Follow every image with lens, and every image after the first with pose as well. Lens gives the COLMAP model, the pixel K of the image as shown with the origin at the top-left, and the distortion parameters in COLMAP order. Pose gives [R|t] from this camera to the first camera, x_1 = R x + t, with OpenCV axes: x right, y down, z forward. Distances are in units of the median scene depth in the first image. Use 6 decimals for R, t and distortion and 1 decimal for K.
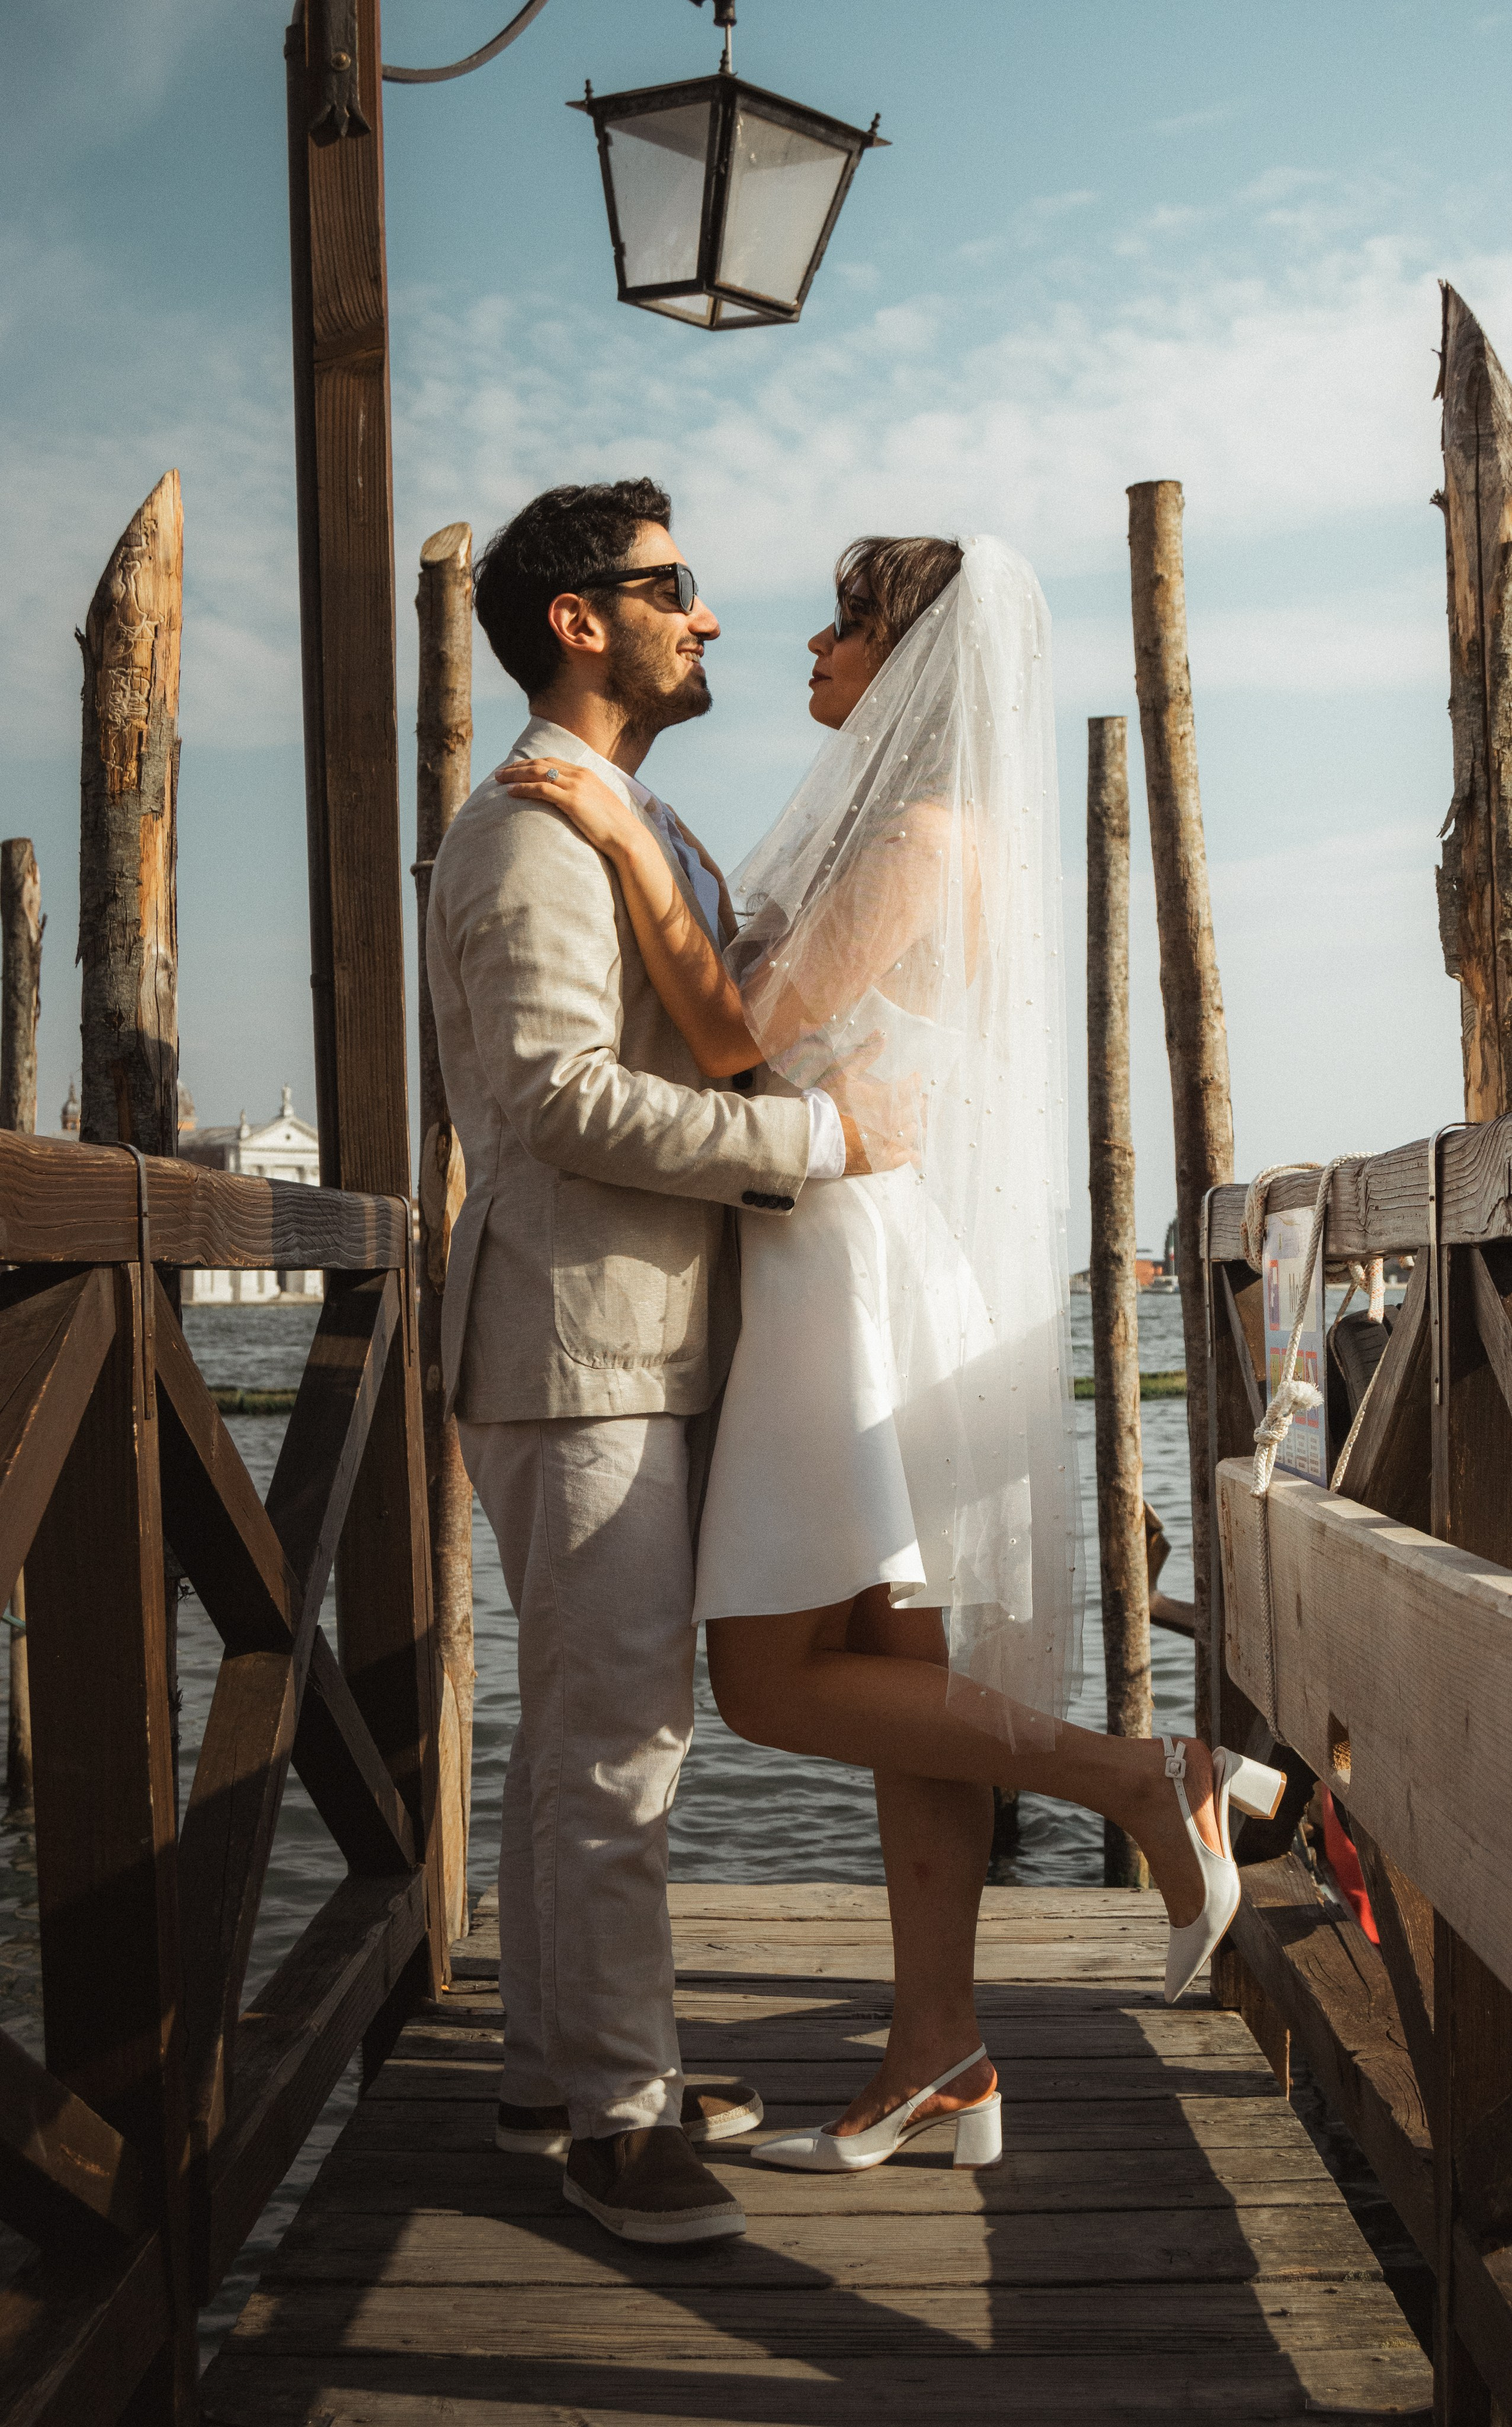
lens RADIAL K [[3224.6, 0, 757.5], [0, 3224.6, 1217.9], [0, 0, 1]] dist [-0.044428, 0.000000]
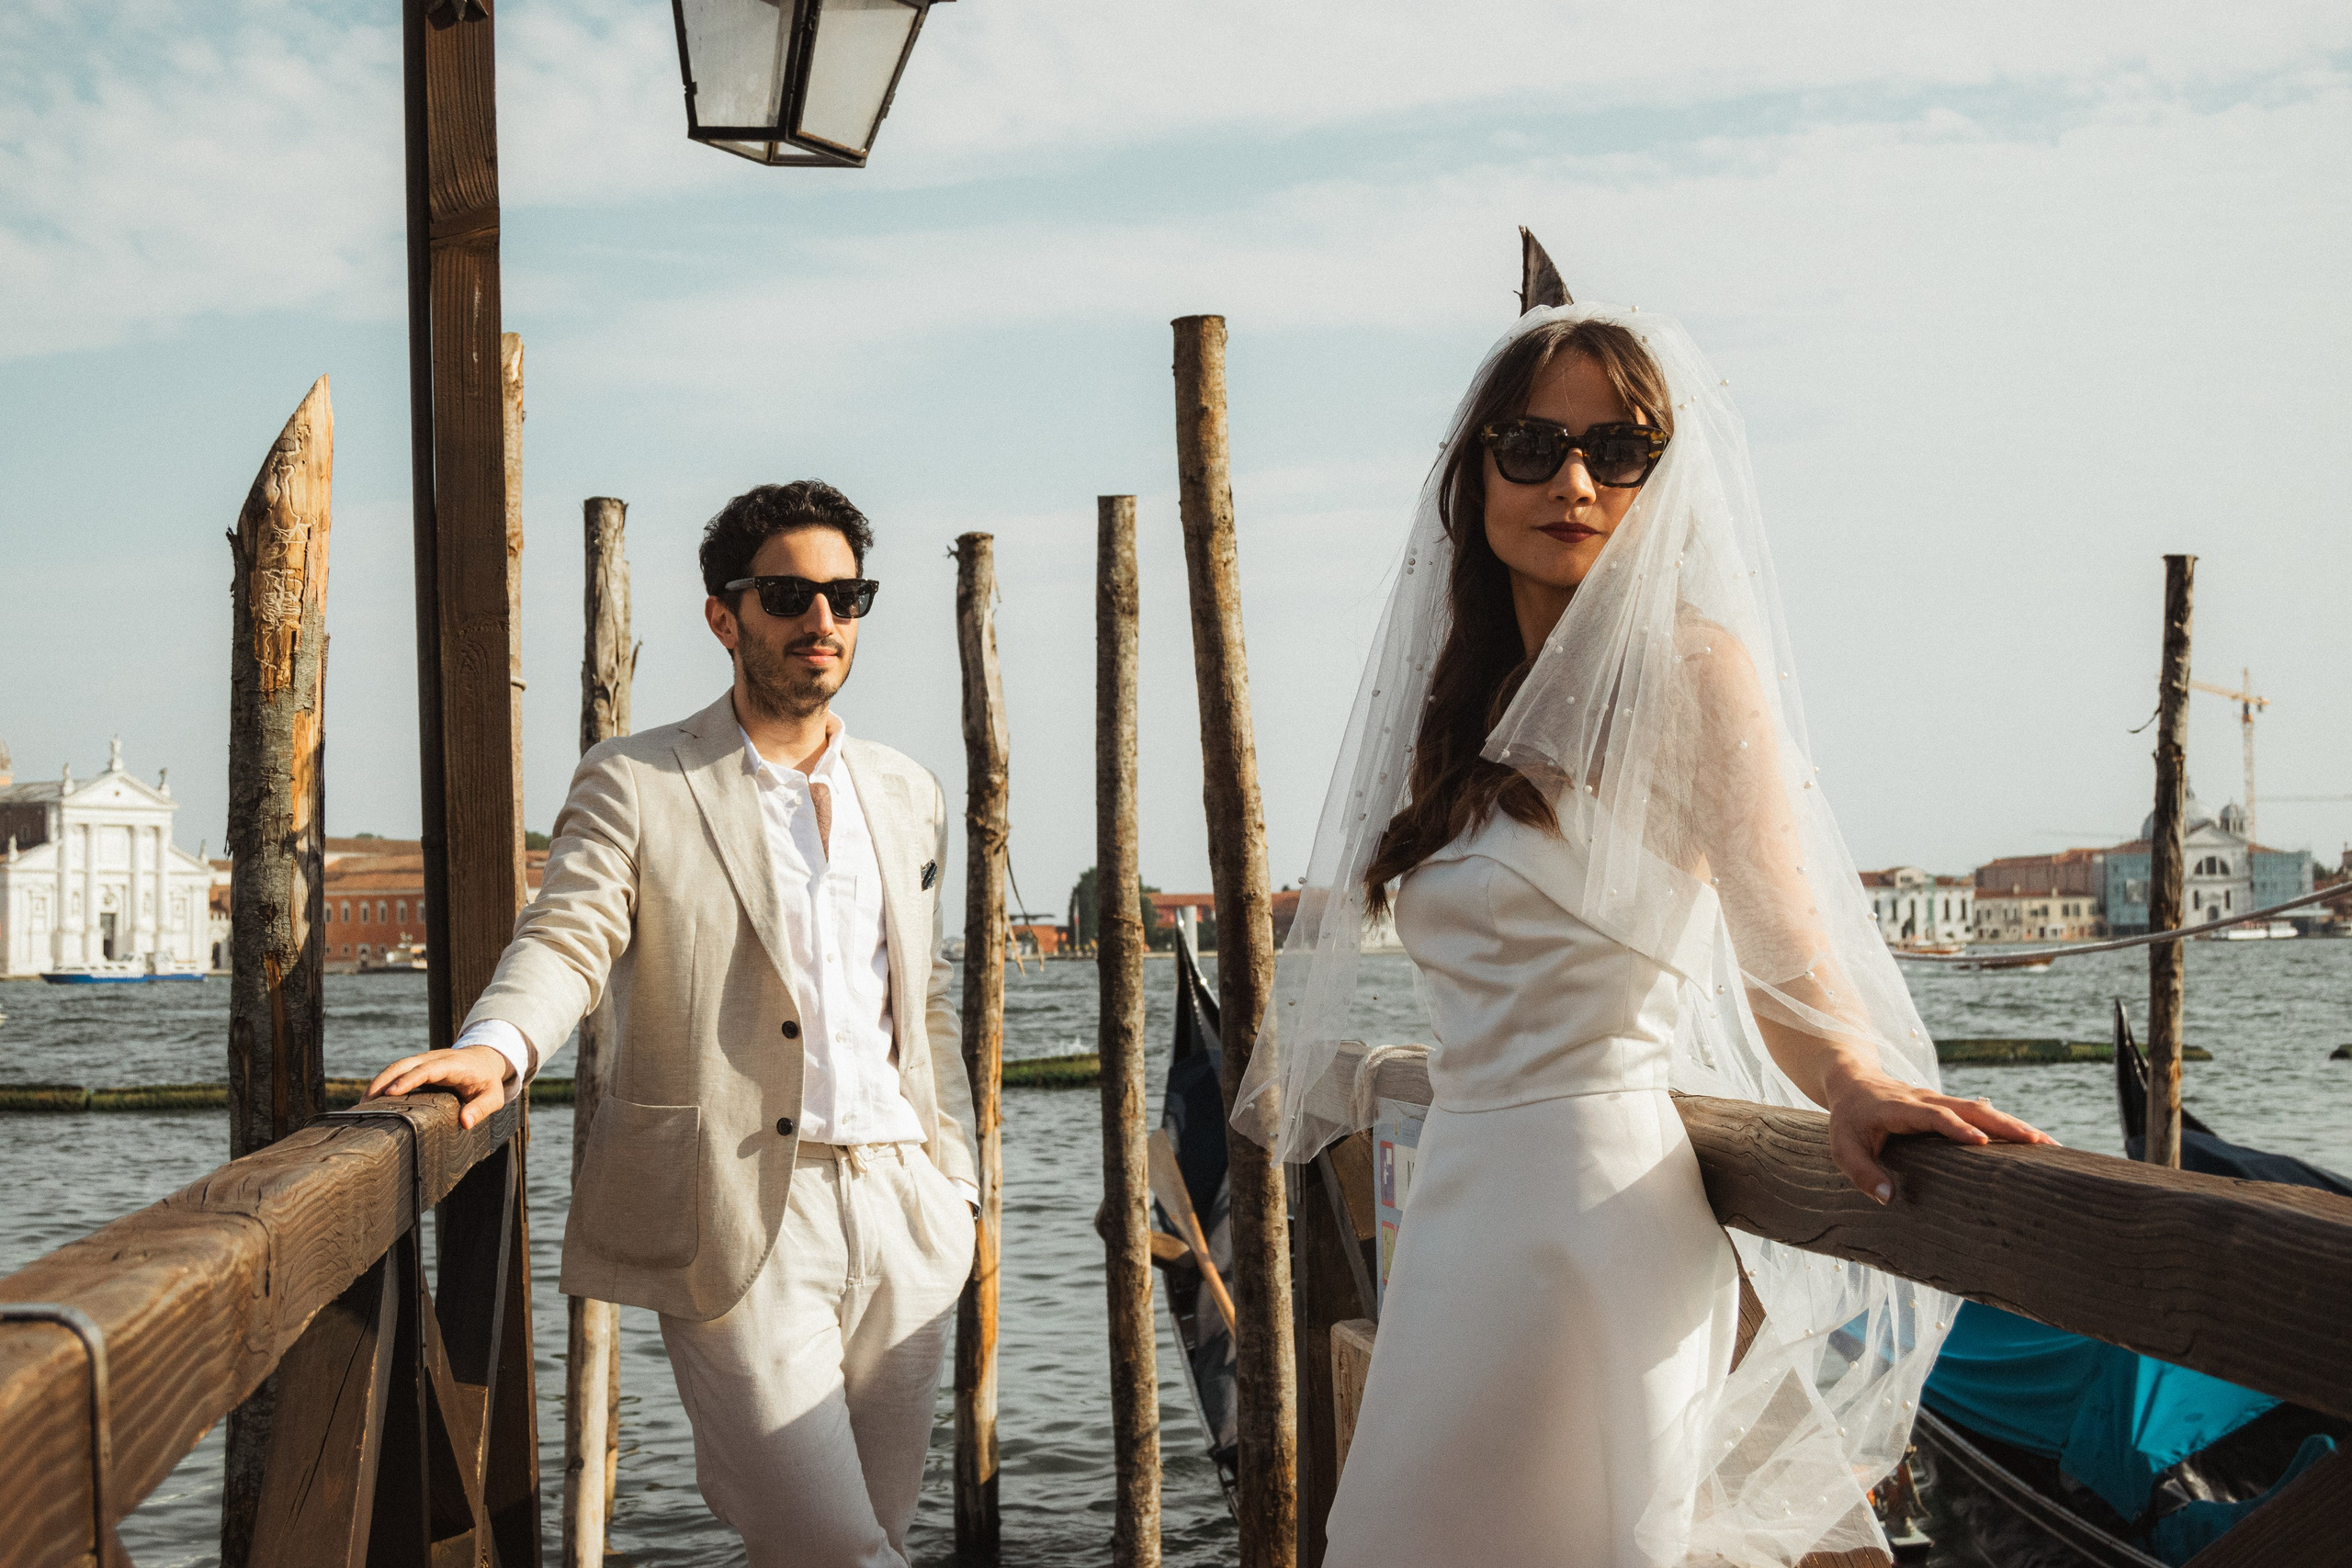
lens RADIAL K [[3409.7, 0, 1154.6], [0, 3409.7, 778.2], [0, 0, 1]] dist [-0.009369, 0.000000]
pose [[0.988646, 0.003754, 0.150214, -0.060707], [0.000830, 0.999536, -0.030442, -0.051610], [-0.150259, 0.030221, 0.988185, -0.086491]]
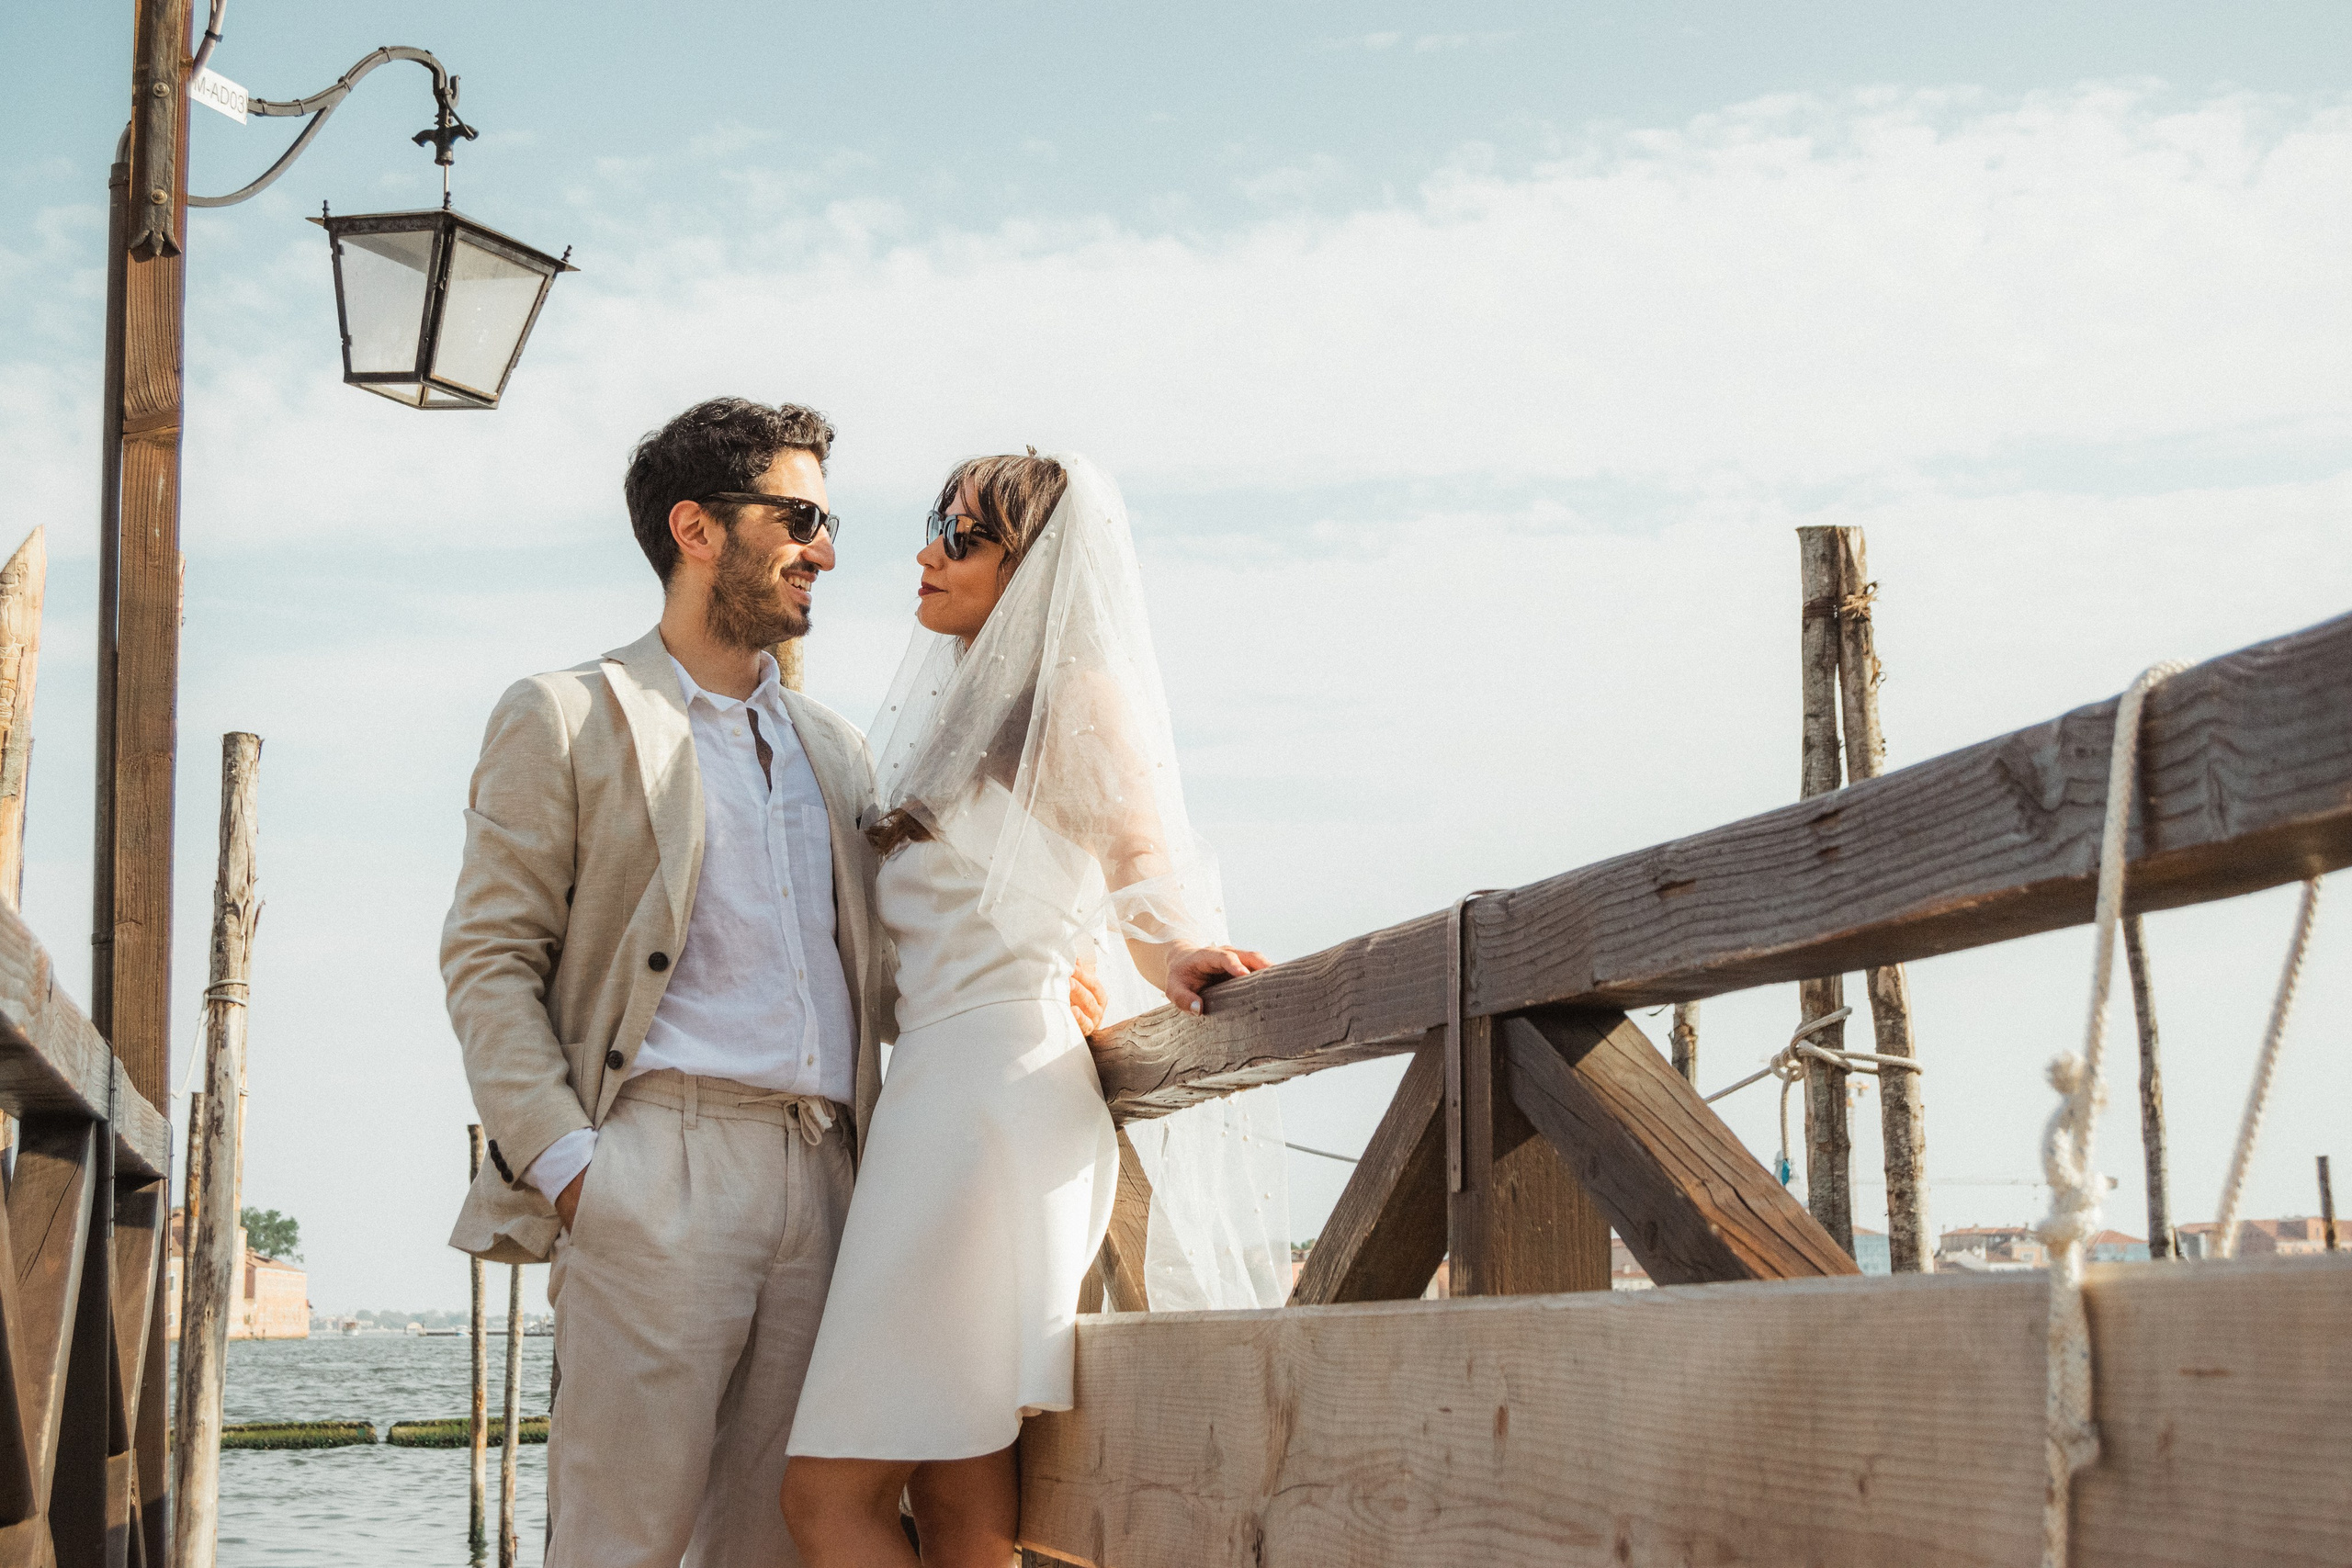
lens RADIAL K [[3409.7, 0, 1179.9], [0, 3409.7, 774.6], [0, 0, 1]] dist [-0.009369, 0.000000]
pose [[0.963742, 0.045416, 0.262944, -0.071691], [-0.008291, 0.990030, -0.140610, 0.034873], [-0.266709, 0.133332, 0.954510, -0.277079]]
